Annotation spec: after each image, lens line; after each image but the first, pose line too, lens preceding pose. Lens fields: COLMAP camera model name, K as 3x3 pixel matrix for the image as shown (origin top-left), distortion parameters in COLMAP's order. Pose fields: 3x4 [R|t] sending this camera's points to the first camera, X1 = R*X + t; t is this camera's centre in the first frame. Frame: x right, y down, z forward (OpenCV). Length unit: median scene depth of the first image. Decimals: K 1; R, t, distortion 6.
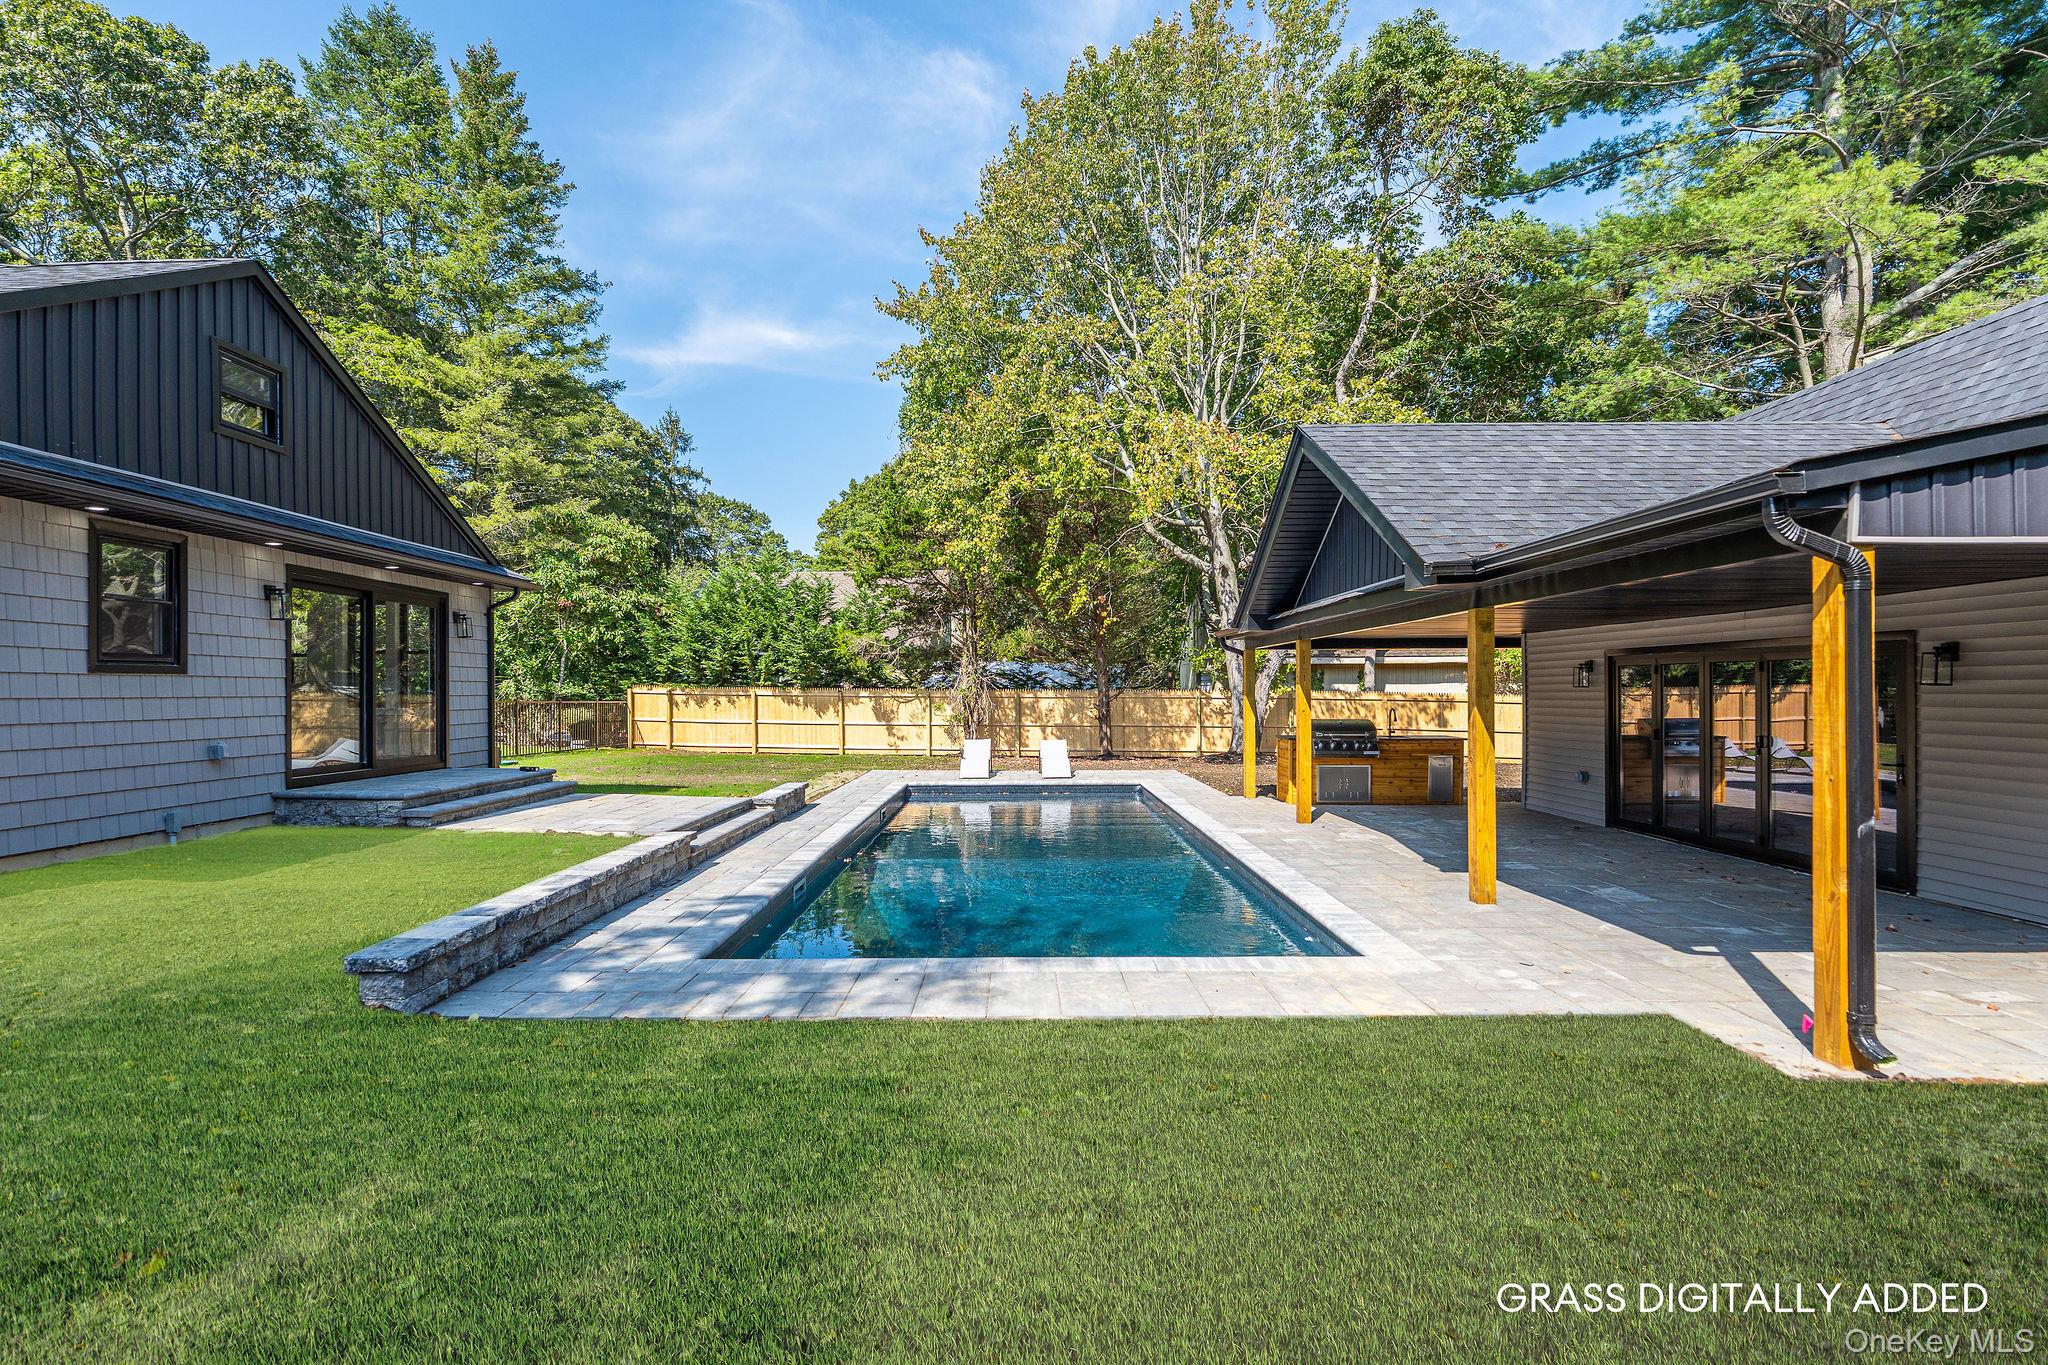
lens RADIAL K [[927.1, 0, 1024.8], [0, 927.1, 674.9], [0, 0, 1]] dist [-0.000924, -0.000325]
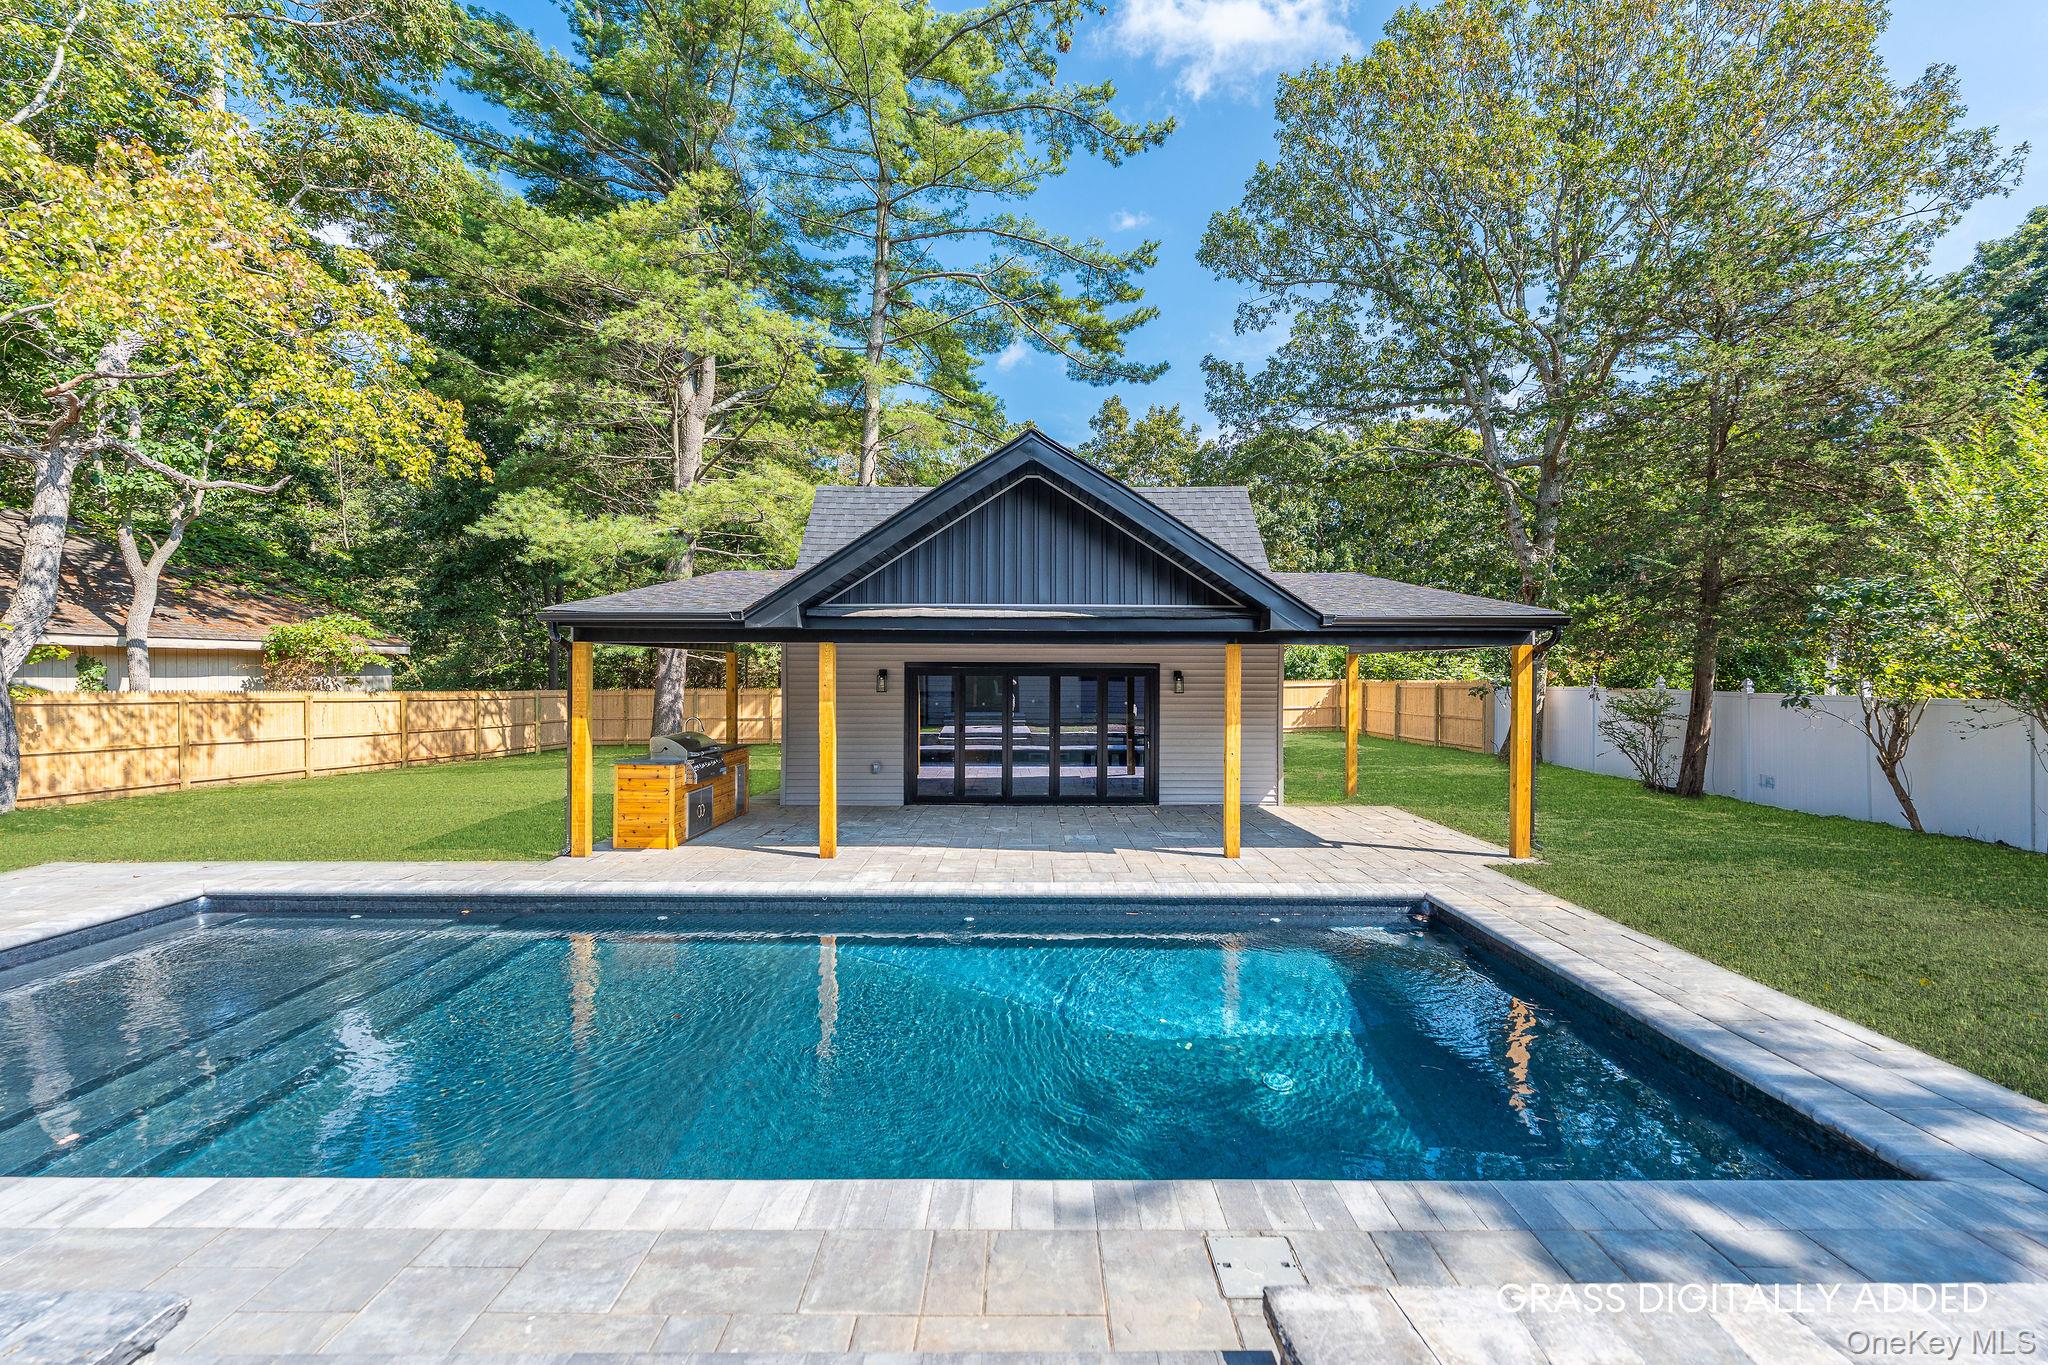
lens RADIAL K [[805.5, 0, 1030.4], [0, 805.5, 676.2], [0, 0, 1]] dist [0.001261, 0.000003]
pose [[0.016489, 0.001922, 0.999862, -0.286987], [-0.021411, 0.999770, -0.001569, -0.006486], [-0.999635, -0.021382, 0.016526, 0.538614]]
